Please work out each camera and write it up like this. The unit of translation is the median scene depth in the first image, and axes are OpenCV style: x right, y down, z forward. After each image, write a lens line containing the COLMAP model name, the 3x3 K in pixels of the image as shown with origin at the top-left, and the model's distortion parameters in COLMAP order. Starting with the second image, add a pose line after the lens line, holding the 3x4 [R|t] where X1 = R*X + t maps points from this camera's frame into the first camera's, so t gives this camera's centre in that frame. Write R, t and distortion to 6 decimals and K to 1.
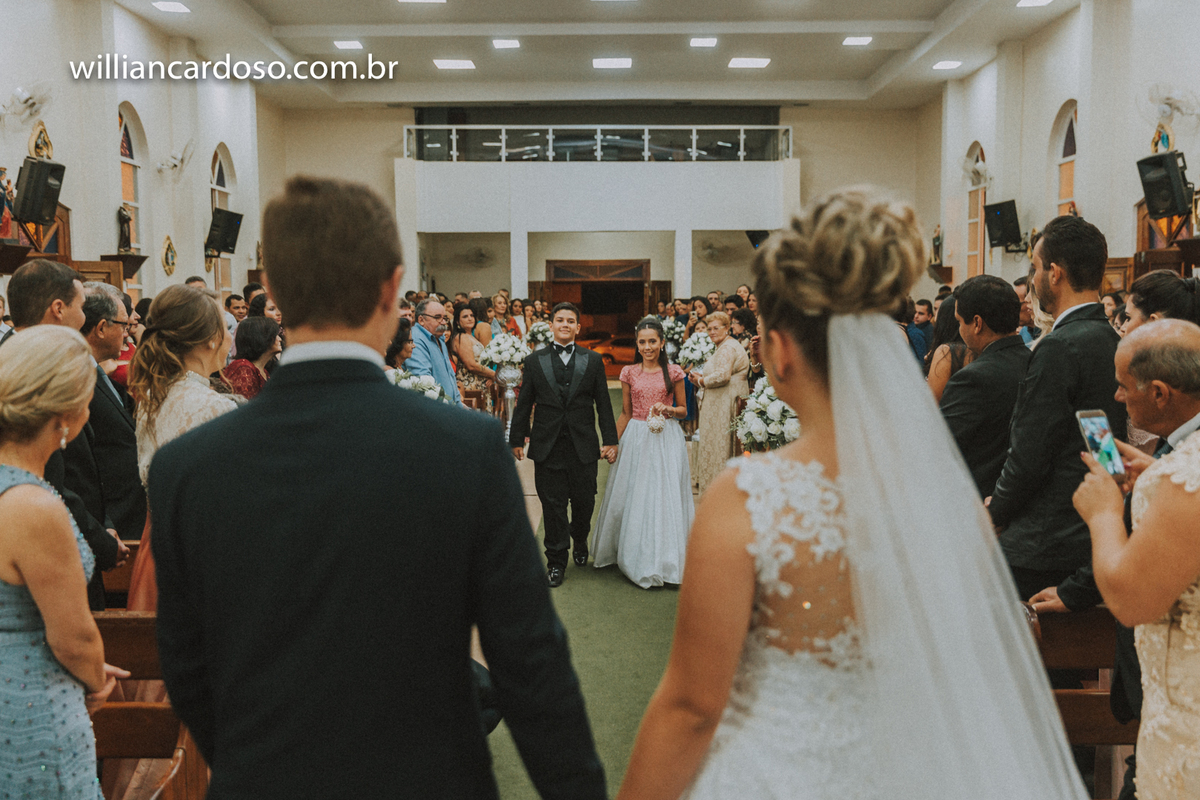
lens RADIAL K [[1198.8, 0, 598.7], [0, 1198.8, 402.9], [0, 0, 1]] dist [0.011425, 0.000000]
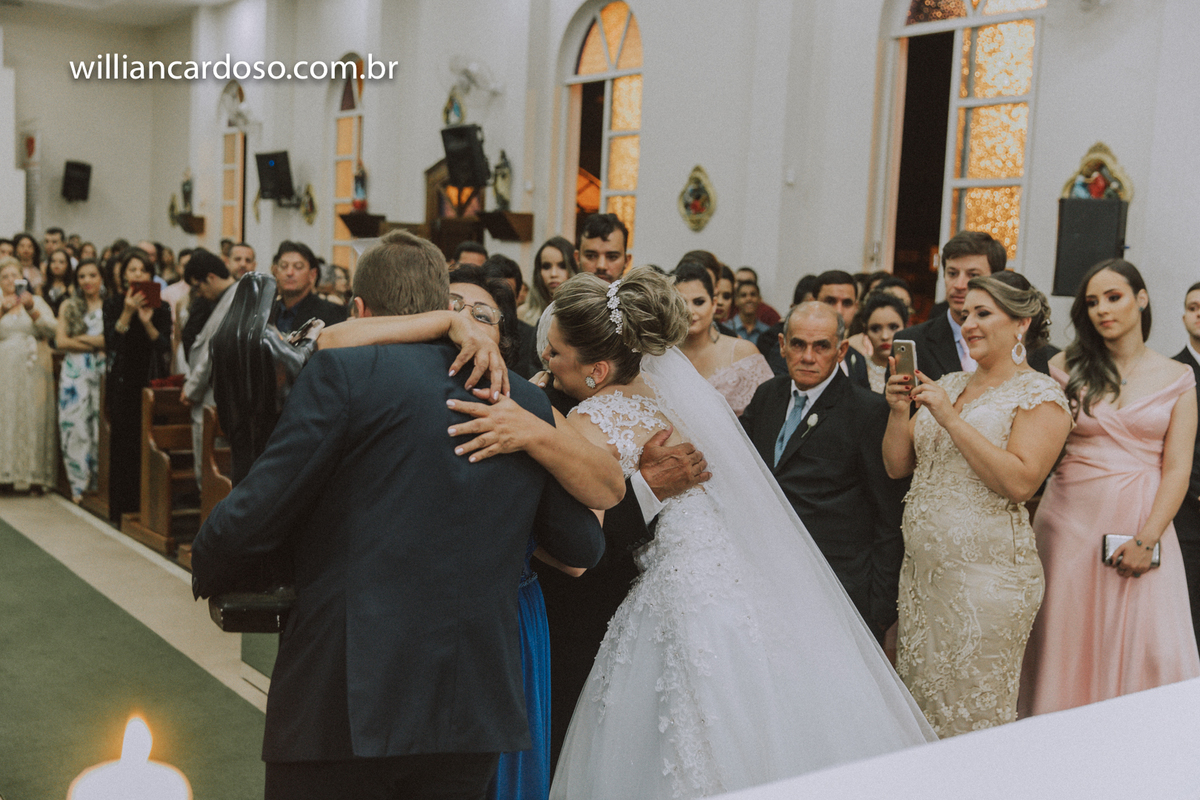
lens RADIAL K [[1375.5, 0, 606.7], [0, 1375.5, 406.6], [0, 0, 1]] dist [0.077691, 0.000000]
pose [[0.807335, -0.017501, 0.589833, -0.114842], [0.000747, 0.999590, 0.028636, -0.001648], [-0.590092, -0.022678, 0.807017, -0.021749]]
